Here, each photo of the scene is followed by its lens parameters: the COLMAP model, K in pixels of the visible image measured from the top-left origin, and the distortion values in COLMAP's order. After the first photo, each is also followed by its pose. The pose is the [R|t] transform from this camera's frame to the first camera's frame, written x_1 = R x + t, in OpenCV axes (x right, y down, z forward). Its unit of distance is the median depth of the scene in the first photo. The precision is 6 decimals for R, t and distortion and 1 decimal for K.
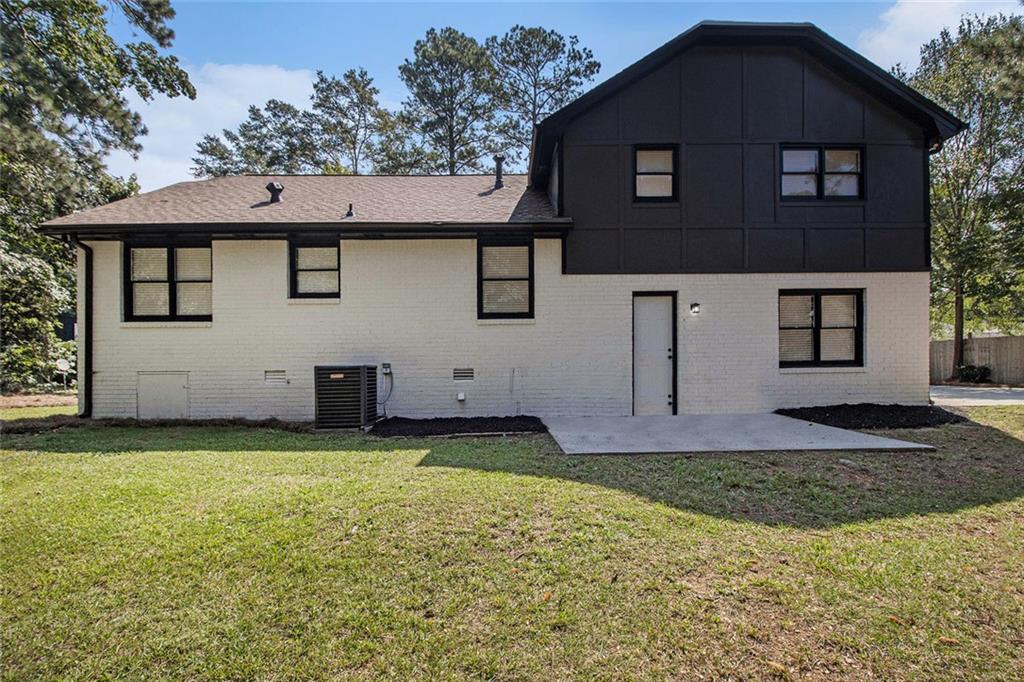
lens RADIAL K [[474.3, 0, 512.0], [0, 474.3, 341.0], [0, 0, 1]] dist [-0.001823, -0.000387]
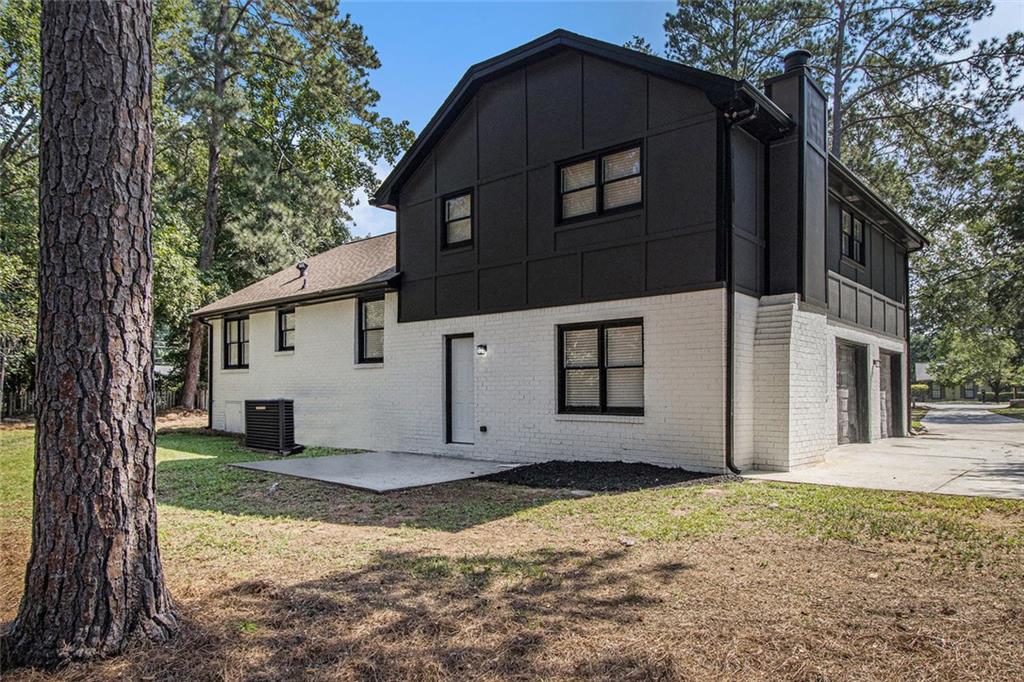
lens RADIAL K [[659.5, 0, 512.0], [0, 659.5, 341.0], [0, 0, 1]] dist [0.002721, 0.000348]
pose [[0.736008, -0.040913, -0.675736, 1.334289], [0.008119, 0.998634, -0.051620, -0.015512], [0.676925, 0.032506, 0.735334, 0.036580]]
